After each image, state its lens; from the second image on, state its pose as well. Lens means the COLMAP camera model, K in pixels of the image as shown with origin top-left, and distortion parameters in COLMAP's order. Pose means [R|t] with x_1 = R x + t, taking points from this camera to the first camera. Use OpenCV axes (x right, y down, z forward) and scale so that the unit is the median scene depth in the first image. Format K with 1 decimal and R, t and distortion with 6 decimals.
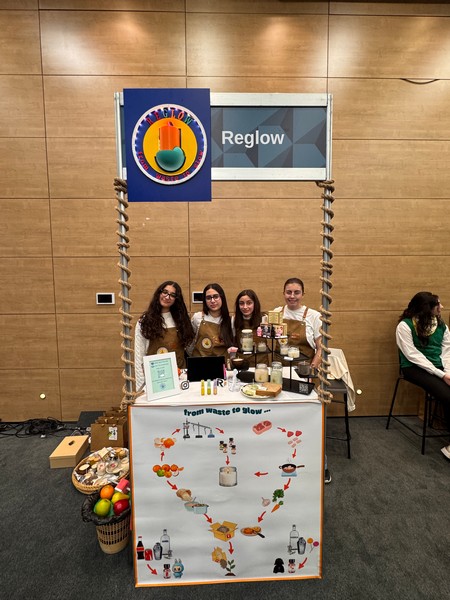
lens RADIAL K [[262.5, 0, 225.2], [0, 262.5, 299.4], [0, 0, 1]] dist [-0.002190, -0.000043]
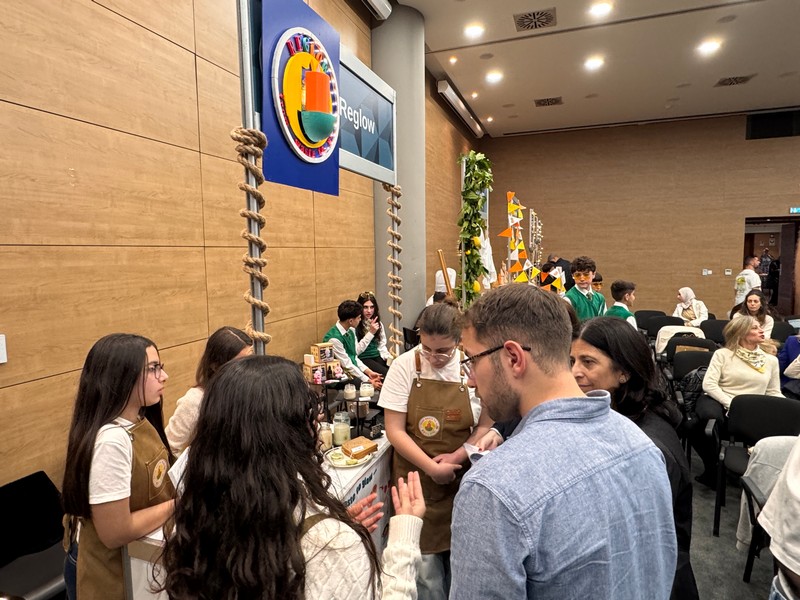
lens RADIAL K [[487.7, 0, 399.6], [0, 487.7, 300.3], [0, 0, 1]] dist [-0.001283, -0.000317]
pose [[0.354655, -0.091169, 0.930542, -0.628488], [0.085527, 0.994226, 0.064812, -0.092414], [-0.931077, 0.056601, 0.360404, 0.219303]]
